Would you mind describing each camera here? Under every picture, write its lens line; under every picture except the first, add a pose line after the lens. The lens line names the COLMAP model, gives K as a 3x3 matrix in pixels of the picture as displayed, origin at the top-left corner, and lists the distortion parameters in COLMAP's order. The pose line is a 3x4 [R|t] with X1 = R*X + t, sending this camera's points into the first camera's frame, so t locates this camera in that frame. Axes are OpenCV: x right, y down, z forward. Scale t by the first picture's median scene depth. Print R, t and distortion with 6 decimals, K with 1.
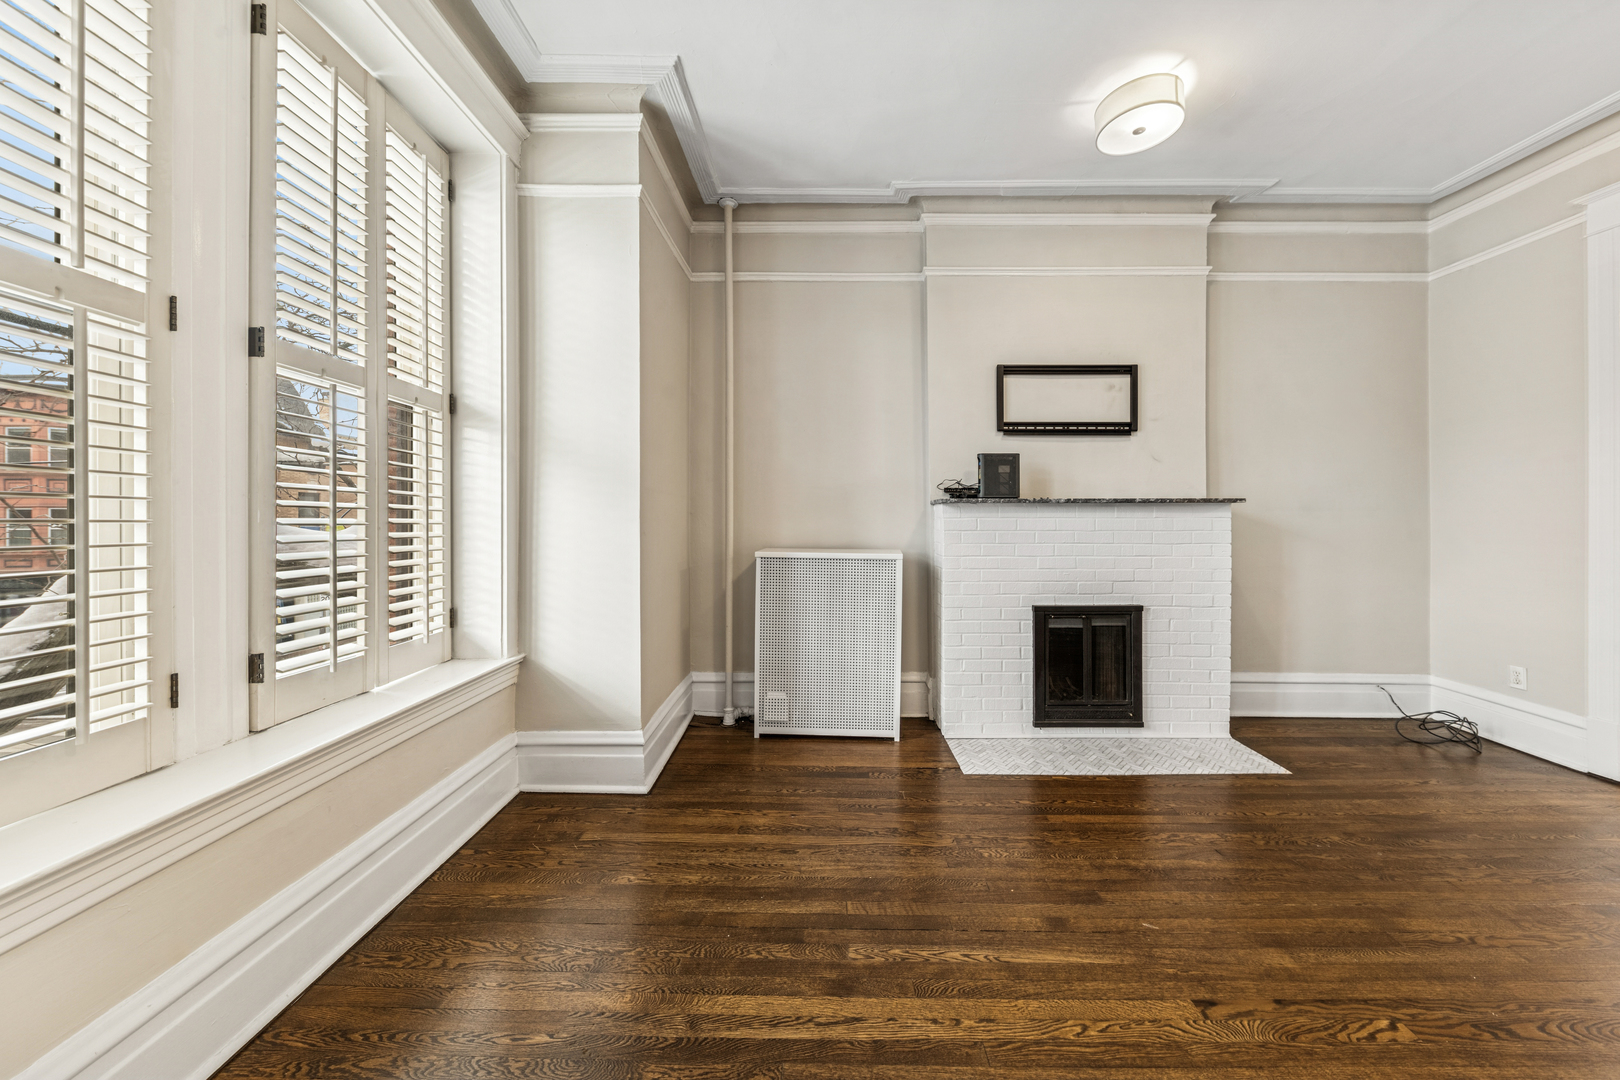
lens RADIAL K [[578.7, 0, 797.8], [0, 578.7, 515.2], [0, 0, 1]] dist [0.007983, -0.002232]
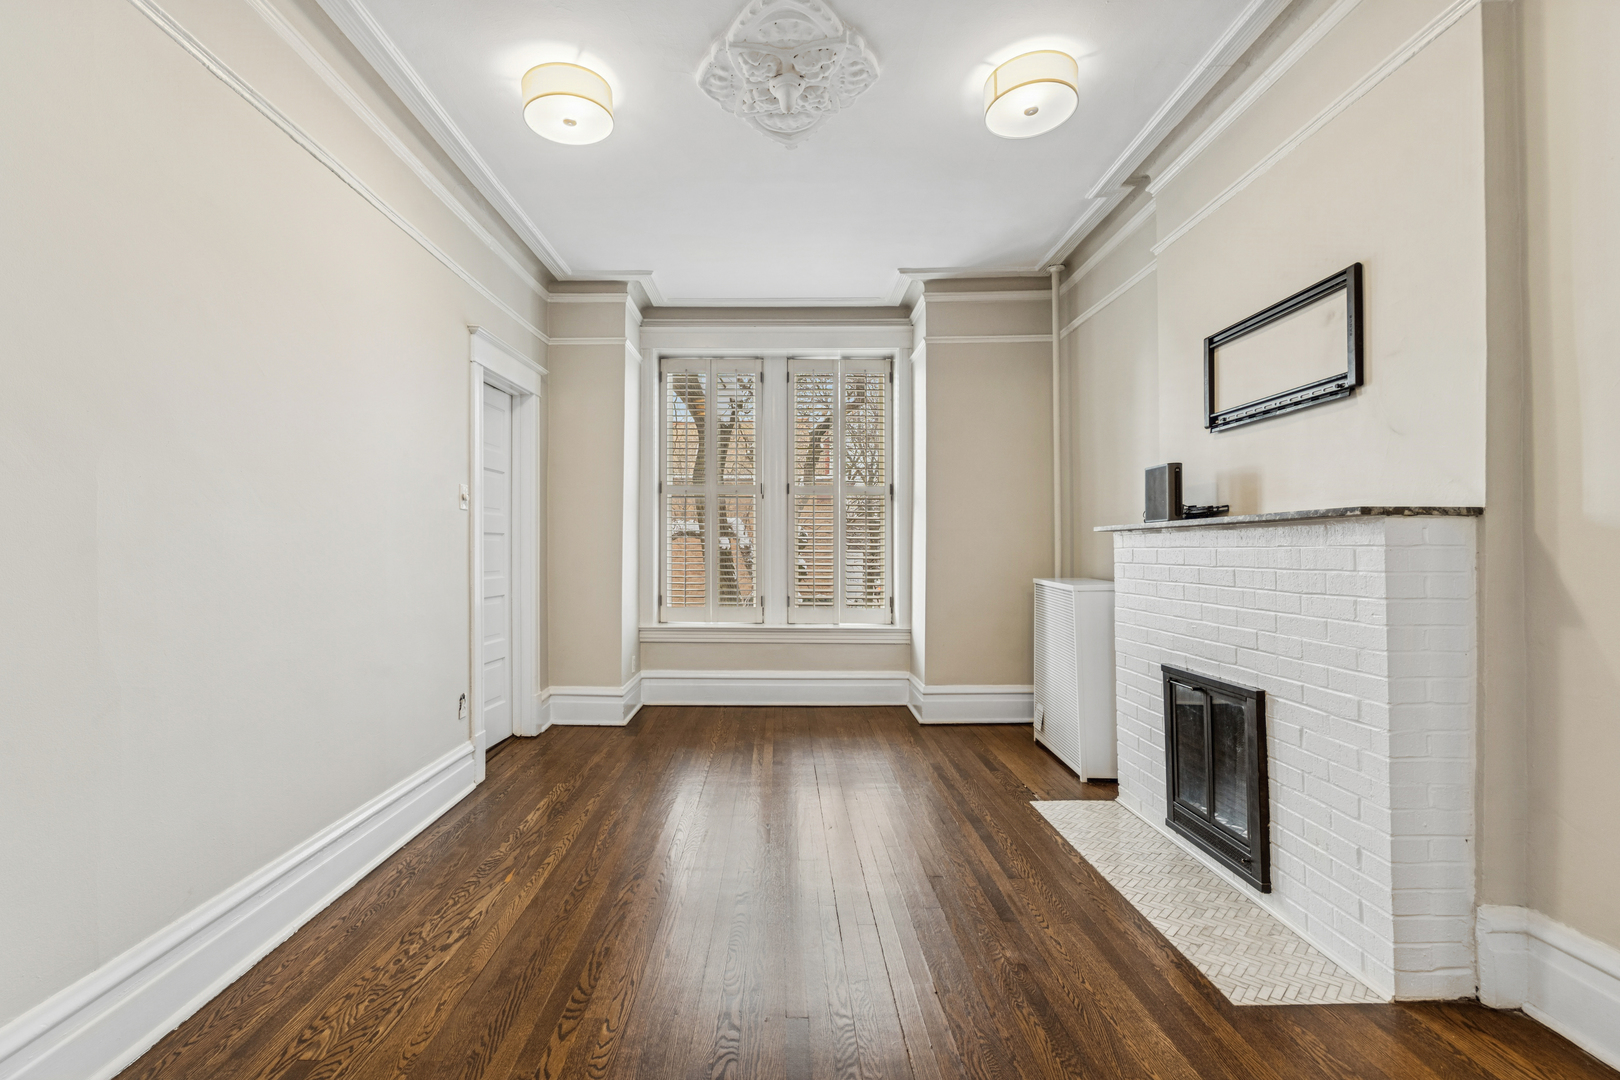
lens RADIAL K [[700.5, 0, 800.8], [0, 700.5, 541.3], [0, 0, 1]] dist [0.001165, 0.000085]
pose [[0.033288, -0.015042, -0.999333, 1.218271], [0.010943, 0.999832, -0.014685, 0.003611], [0.999386, -0.010447, 0.033447, 0.457886]]
